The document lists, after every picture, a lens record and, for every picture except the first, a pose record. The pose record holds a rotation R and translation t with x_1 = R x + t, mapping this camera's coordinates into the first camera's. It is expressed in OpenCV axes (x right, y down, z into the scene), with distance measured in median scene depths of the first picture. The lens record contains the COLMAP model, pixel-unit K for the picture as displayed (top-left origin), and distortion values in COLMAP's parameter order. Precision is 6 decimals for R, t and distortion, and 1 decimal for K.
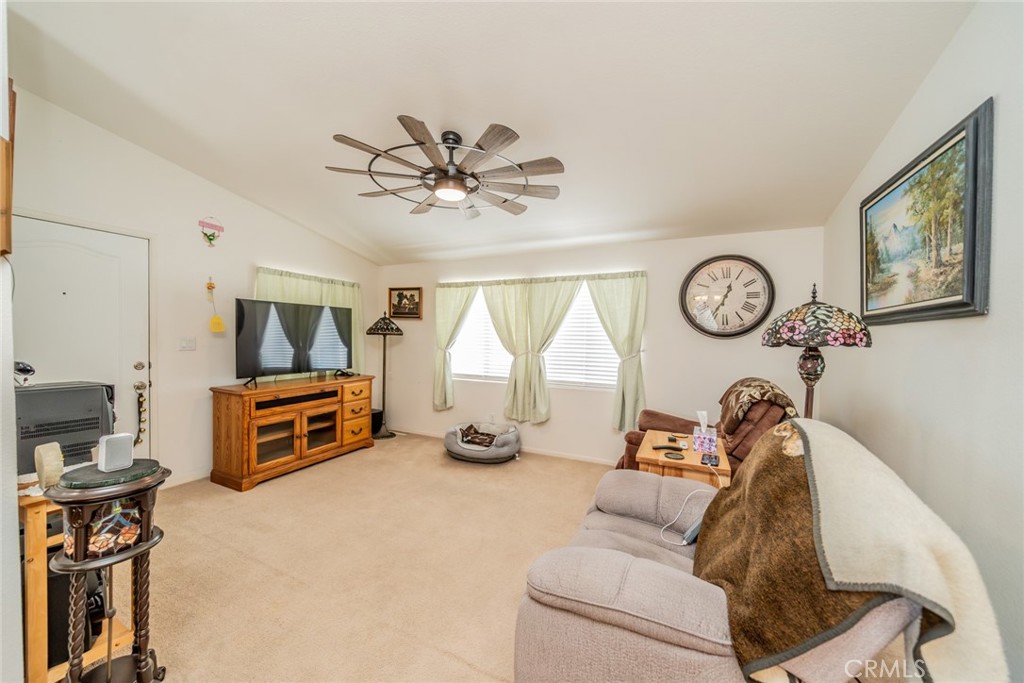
lens RADIAL K [[368.9, 0, 512.0], [0, 368.9, 341.5], [0, 0, 1]] dist [-0.002980, -0.000276]
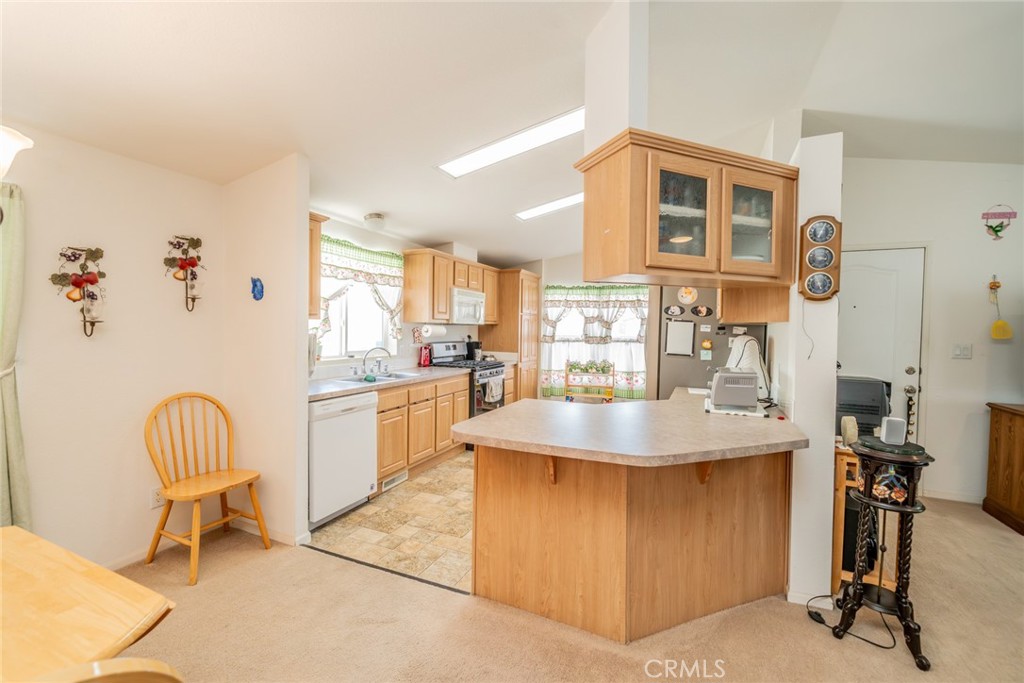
lens RADIAL K [[432.1, 0, 510.4], [0, 432.1, 342.0], [0, 0, 1]] dist [0.000698, 0.000022]
pose [[0.032868, 0.018894, -0.999281, 0.401149], [-0.029867, 0.999393, 0.017913, -0.007374], [0.999013, 0.029256, 0.033412, -0.409719]]
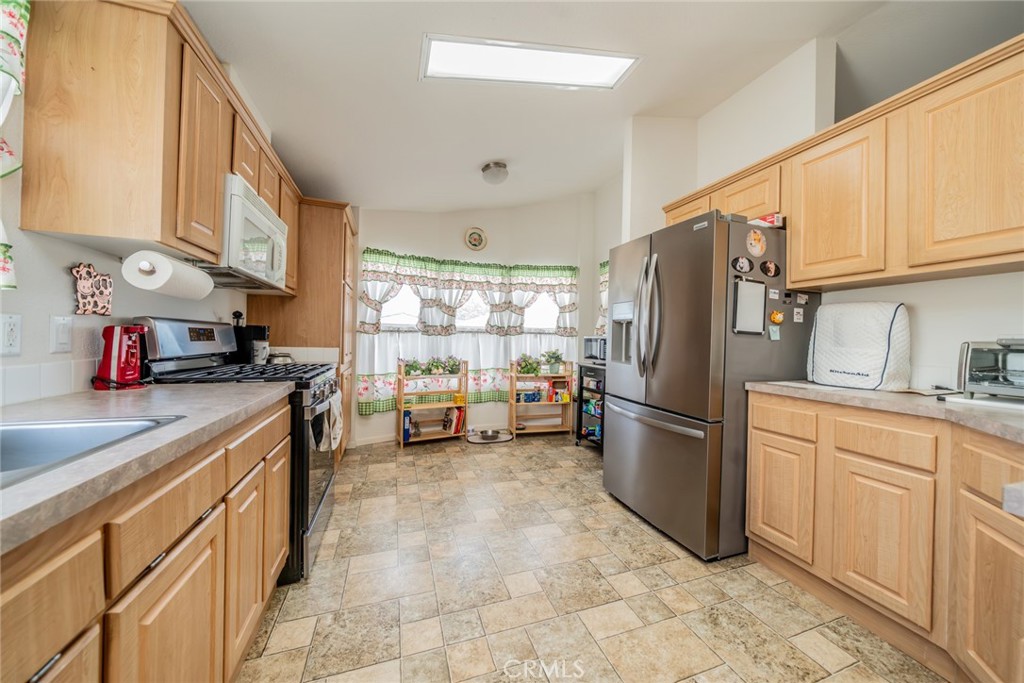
lens RADIAL K [[358.8, 0, 520.2], [0, 358.8, 338.2], [0, 0, 1]] dist [-0.007617, -0.000054]
pose [[0.708513, -0.003538, -0.705689, -1.830462], [-0.018967, 0.999531, -0.024054, 0.158125], [0.705443, 0.030427, 0.708113, -0.938229]]
